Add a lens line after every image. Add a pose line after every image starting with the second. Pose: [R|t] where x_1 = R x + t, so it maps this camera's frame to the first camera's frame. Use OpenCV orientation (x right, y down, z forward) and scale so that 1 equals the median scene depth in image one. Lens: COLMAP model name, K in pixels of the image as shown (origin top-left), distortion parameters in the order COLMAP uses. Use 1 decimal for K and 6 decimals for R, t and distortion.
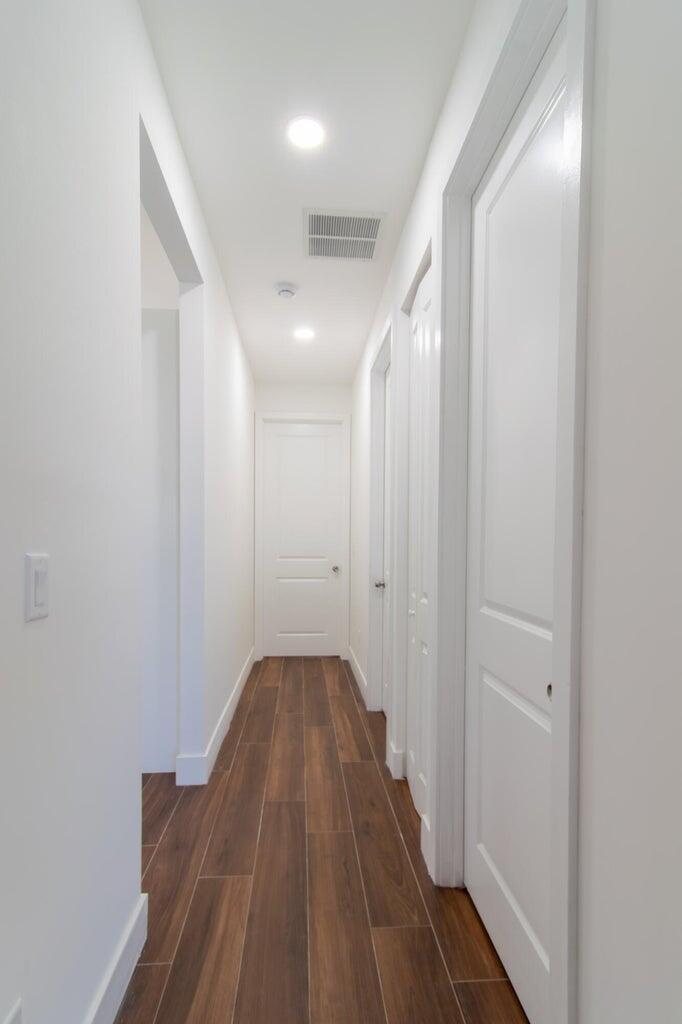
lens RADIAL K [[495.2, 0, 341.0], [0, 495.2, 512.0], [0, 0, 1]] dist [-0.000116, -0.014230]
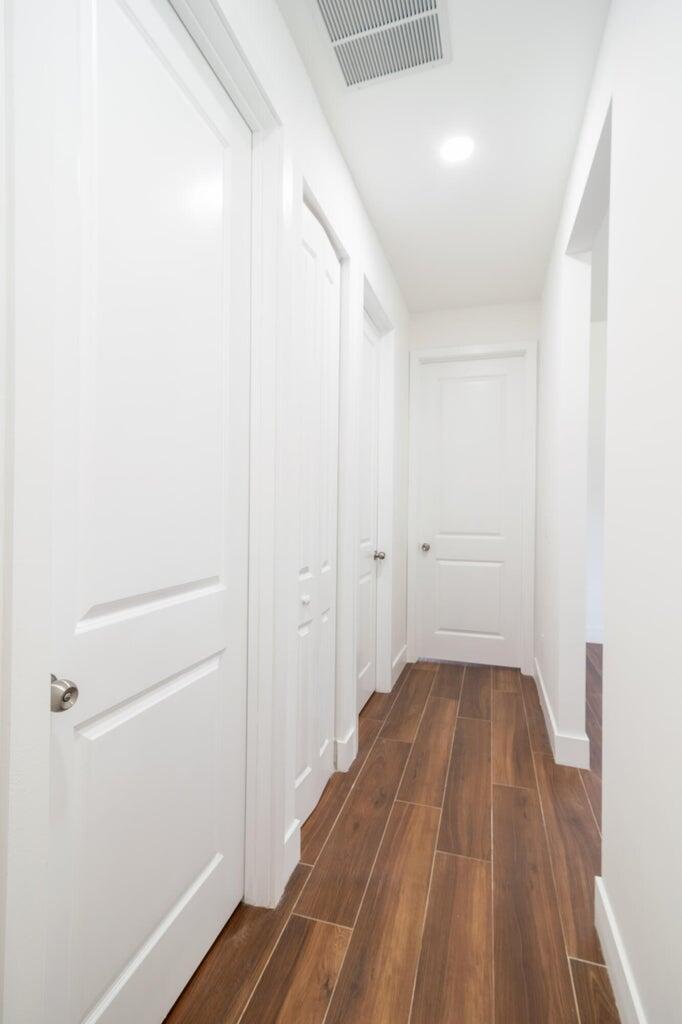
lens RADIAL K [[495.2, 0, 341.0], [0, 495.2, 512.0], [0, 0, 1]] dist [-0.000116, -0.014230]
pose [[-0.931566, -0.013725, 0.363314, -0.227835], [-0.029656, 0.998826, -0.038305, 0.100624], [-0.362362, -0.046458, -0.930879, 1.980241]]
